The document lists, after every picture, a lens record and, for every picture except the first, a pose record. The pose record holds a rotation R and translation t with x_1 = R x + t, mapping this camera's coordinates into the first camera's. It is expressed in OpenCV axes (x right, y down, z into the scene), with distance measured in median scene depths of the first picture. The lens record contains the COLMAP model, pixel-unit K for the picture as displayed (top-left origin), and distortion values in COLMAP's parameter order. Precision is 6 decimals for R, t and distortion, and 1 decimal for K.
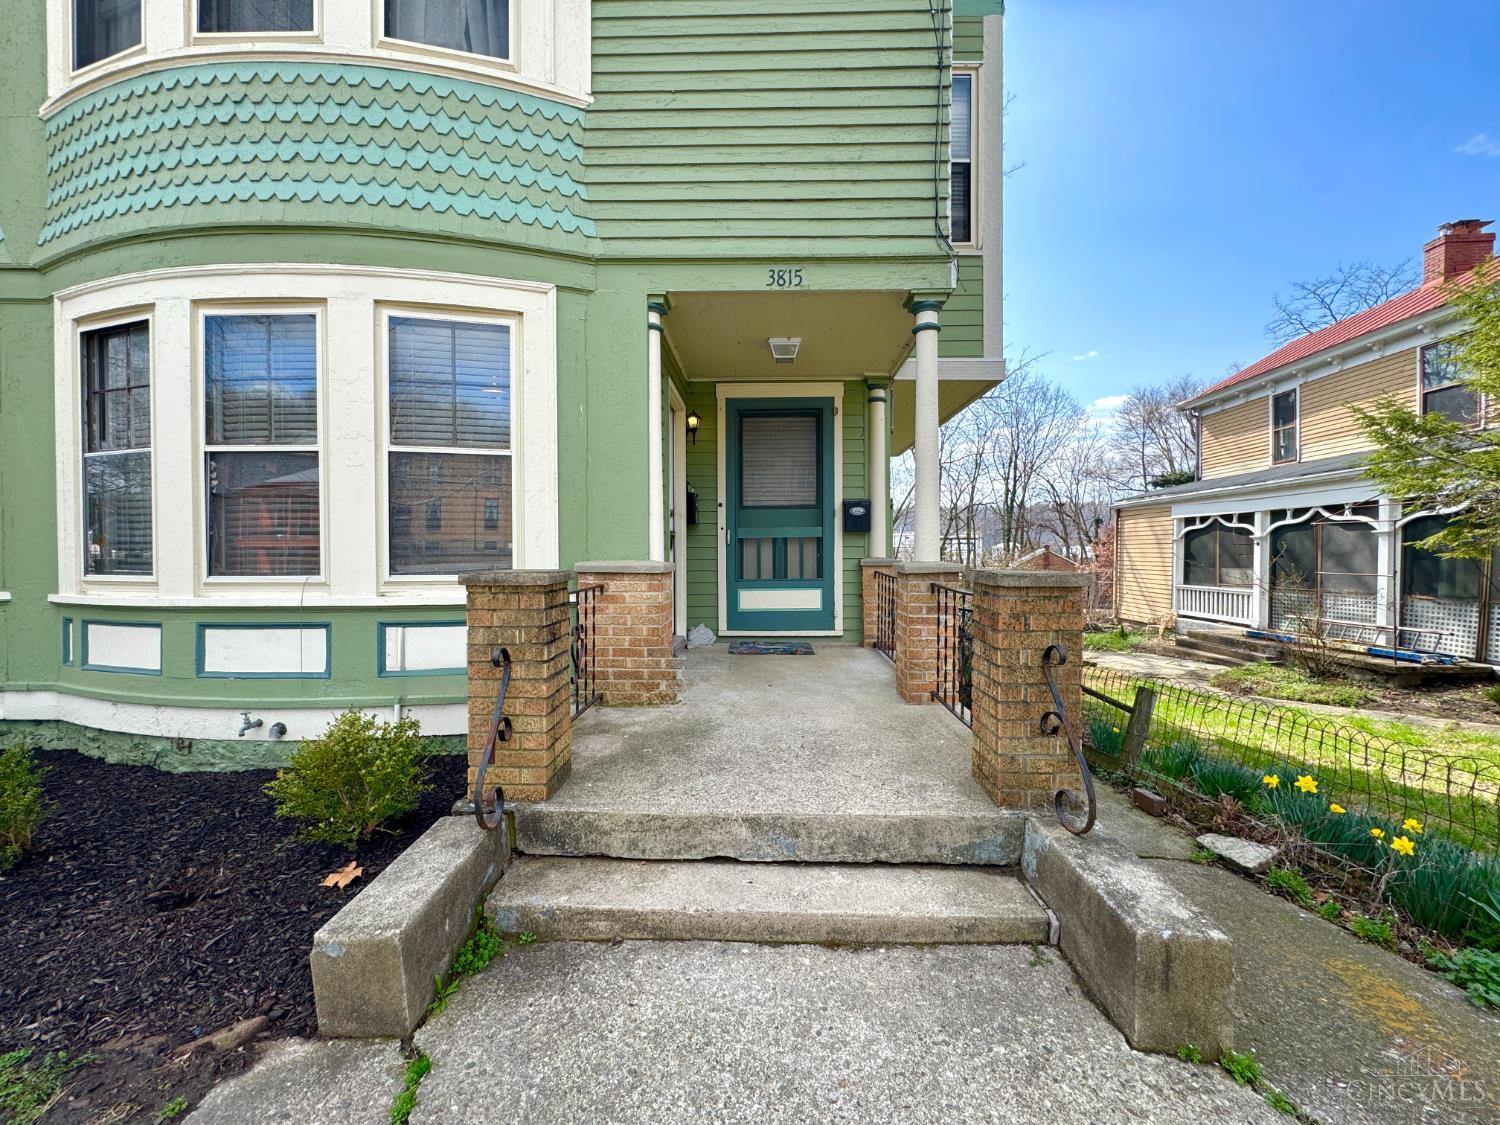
lens RADIAL K [[595.9, 0, 750.3], [0, 595.9, 562.6], [0, 0, 1]] dist [-0.001383, -0.000168]
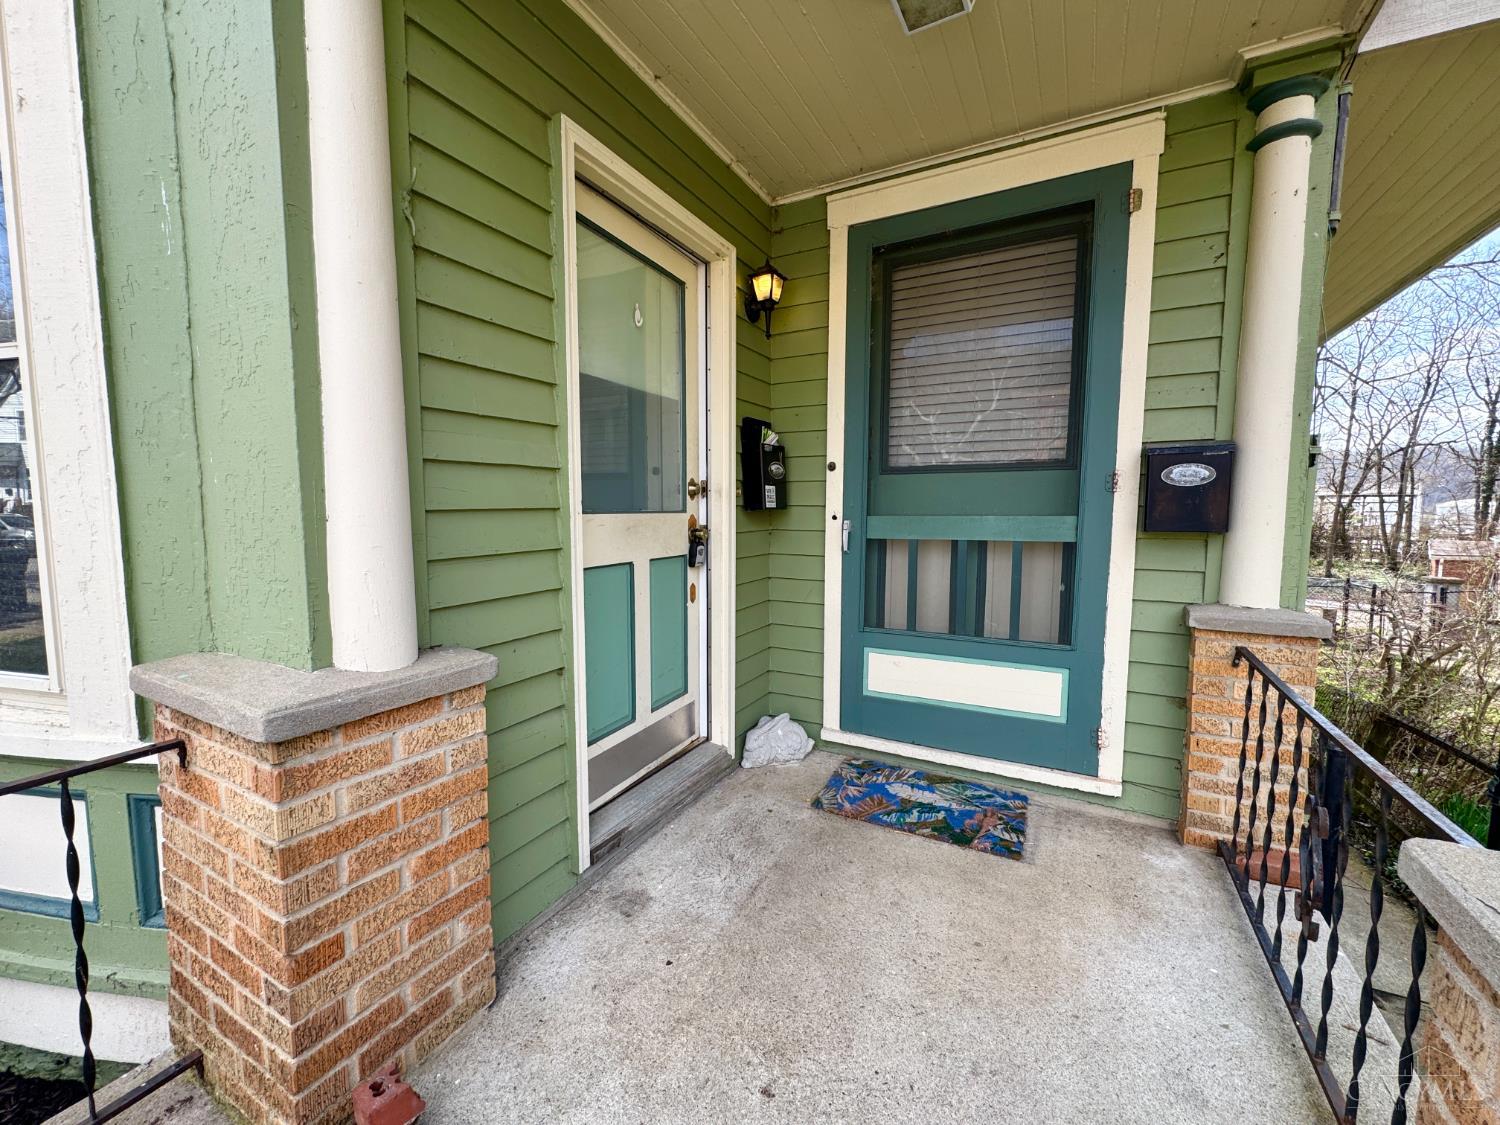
lens RADIAL K [[595.9, 0, 752.4], [0, 595.9, 562.8], [0, 0, 1]] dist [-0.001383, -0.000168]
pose [[0.893375, 0.047110, -0.446836, 0.164190], [-0.014126, 0.996941, 0.076866, -0.087425], [0.449090, -0.062358, 0.891308, 0.849319]]
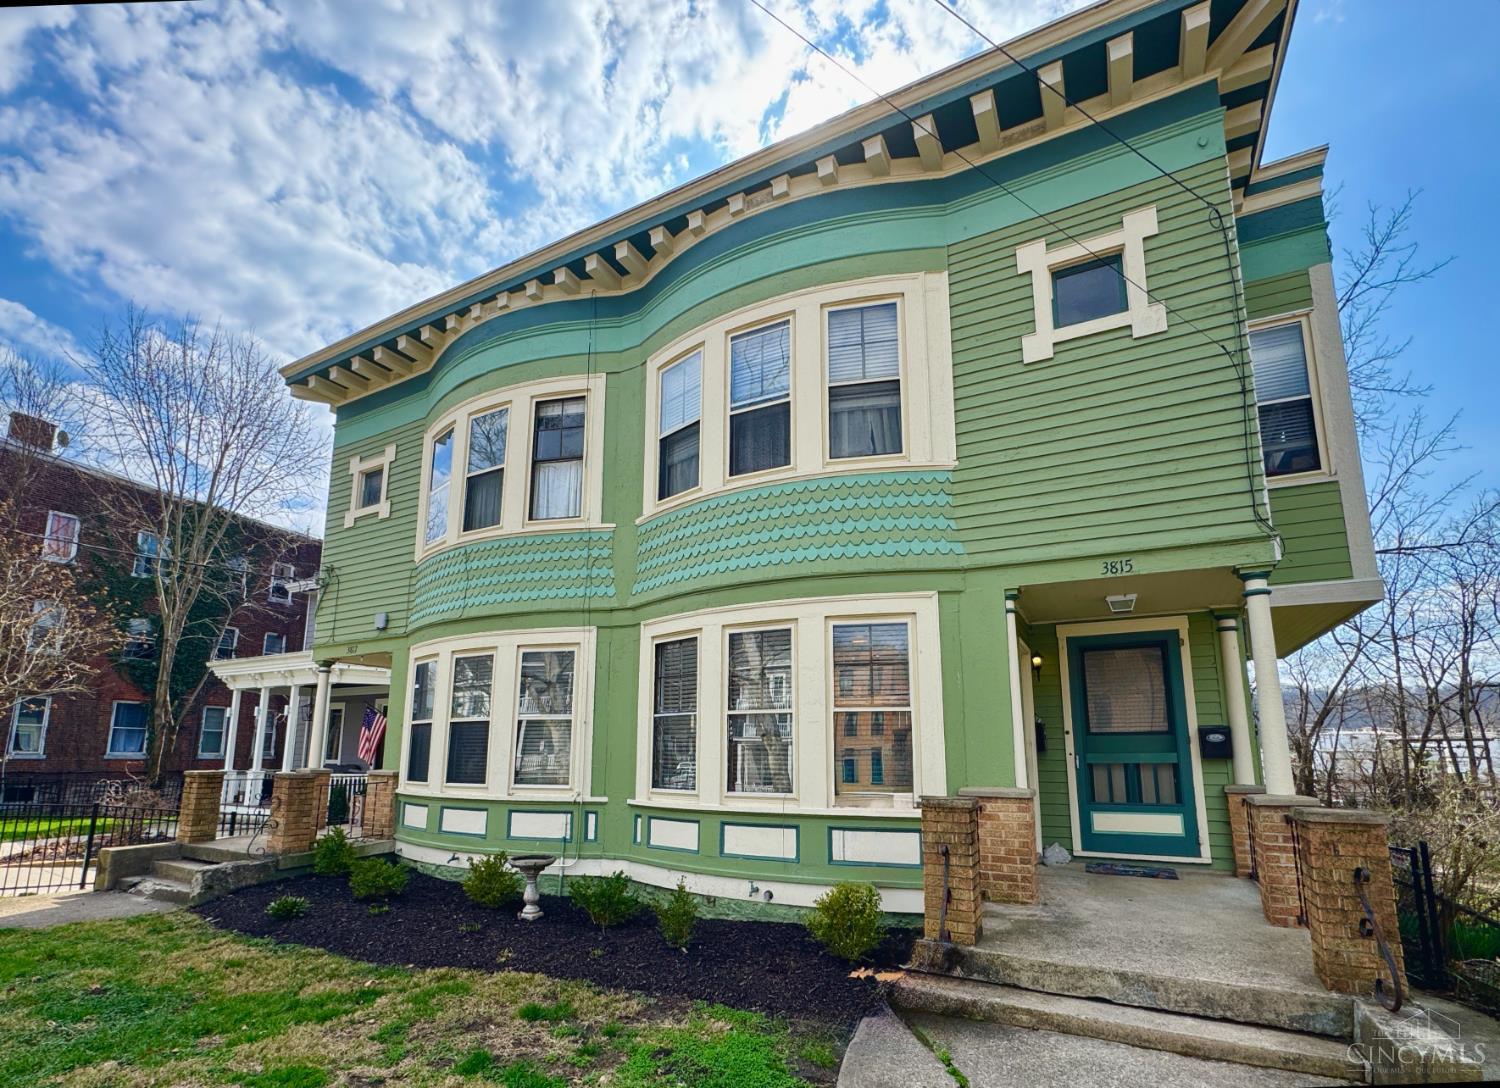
lens RADIAL K [[703.7, 0, 739.5], [0, 703.7, 642.9], [0, 0, 1]] dist [-0.003332, 0.000915]
pose [[0.895120, -0.065526, -0.440983, -0.013545], [-0.012761, 0.984969, -0.172260, -0.043681], [0.445643, 0.159820, 0.880829, -0.685226]]
